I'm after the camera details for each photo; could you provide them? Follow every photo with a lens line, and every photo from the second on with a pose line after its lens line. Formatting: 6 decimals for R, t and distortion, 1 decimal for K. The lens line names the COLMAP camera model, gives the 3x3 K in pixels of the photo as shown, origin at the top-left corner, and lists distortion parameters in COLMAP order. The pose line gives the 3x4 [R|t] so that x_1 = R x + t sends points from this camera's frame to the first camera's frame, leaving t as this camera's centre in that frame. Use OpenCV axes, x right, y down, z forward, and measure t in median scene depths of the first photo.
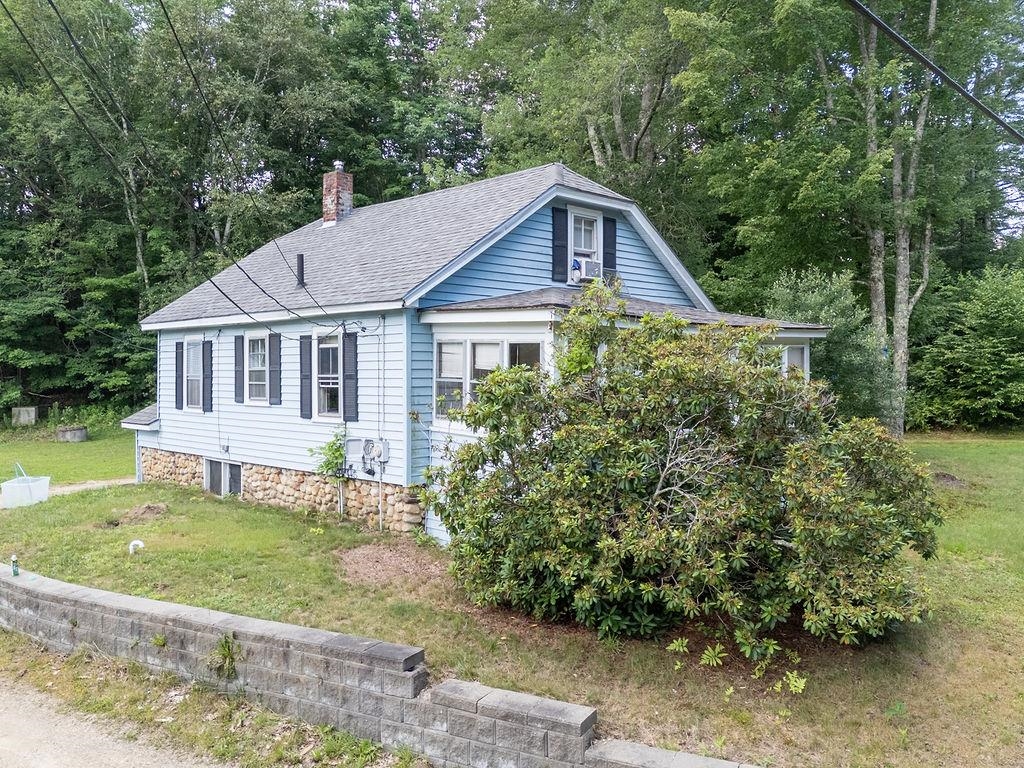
lens RADIAL K [[857.3, 0, 510.2], [0, 857.3, 375.8], [0, 0, 1]] dist [0.032463, -0.016536]
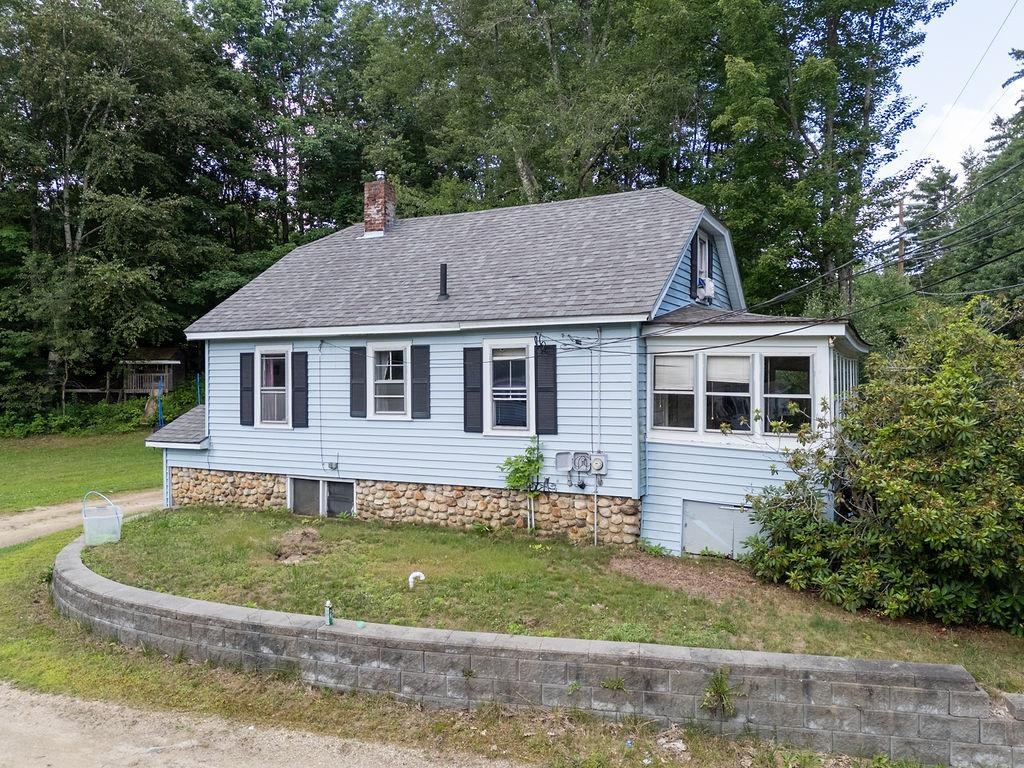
lens RADIAL K [[764.4, 0, 478.3], [0, 764.4, 386.0], [0, 0, 1]] dist [0.065216, -0.049552]
pose [[0.955730, -0.006755, 0.294167, -0.503578], [0.005980, 0.999976, 0.003534, -0.006407], [-0.294184, -0.001619, 0.955747, 0.171708]]
